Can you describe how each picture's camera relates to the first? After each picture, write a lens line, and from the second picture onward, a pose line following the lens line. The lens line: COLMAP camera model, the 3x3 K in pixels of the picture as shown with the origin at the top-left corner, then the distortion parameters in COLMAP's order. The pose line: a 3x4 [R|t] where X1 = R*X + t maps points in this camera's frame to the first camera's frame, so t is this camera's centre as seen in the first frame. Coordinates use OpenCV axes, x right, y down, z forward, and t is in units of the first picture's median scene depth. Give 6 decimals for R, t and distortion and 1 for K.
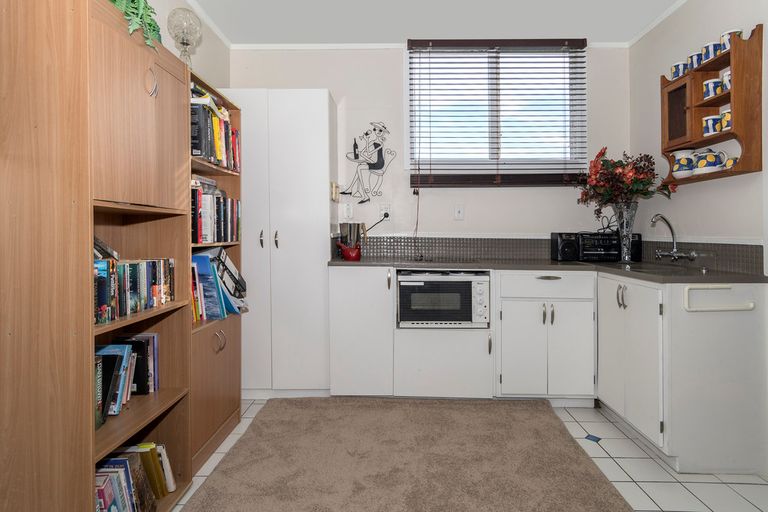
lens RADIAL K [[441.6, 0, 395.2], [0, 441.6, 227.4], [0, 0, 1]] dist [-0.013887, -0.001099]
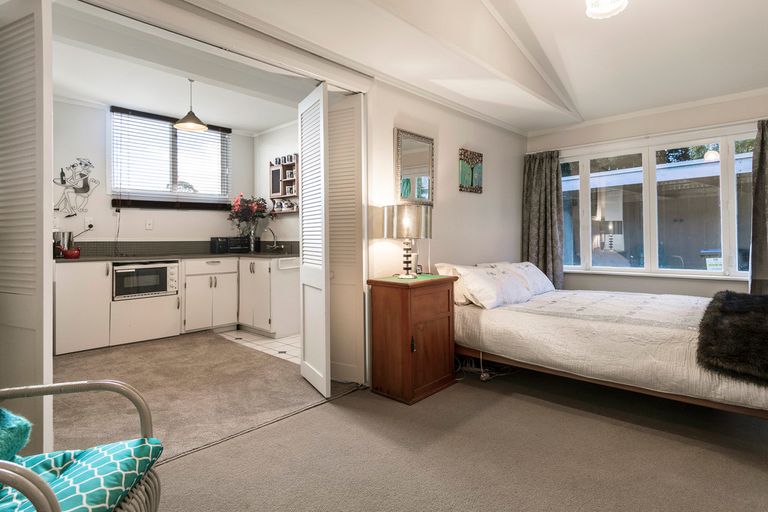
lens RADIAL K [[414.5, 0, 406.8], [0, 414.5, 227.7], [0, 0, 1]] dist [-0.000038, 0.001156]
pose [[0.645797, 0.004746, 0.763494, -0.433908], [-0.000453, 0.999983, -0.005833, -0.017541], [-0.763509, 0.003421, 0.645788, -0.702900]]
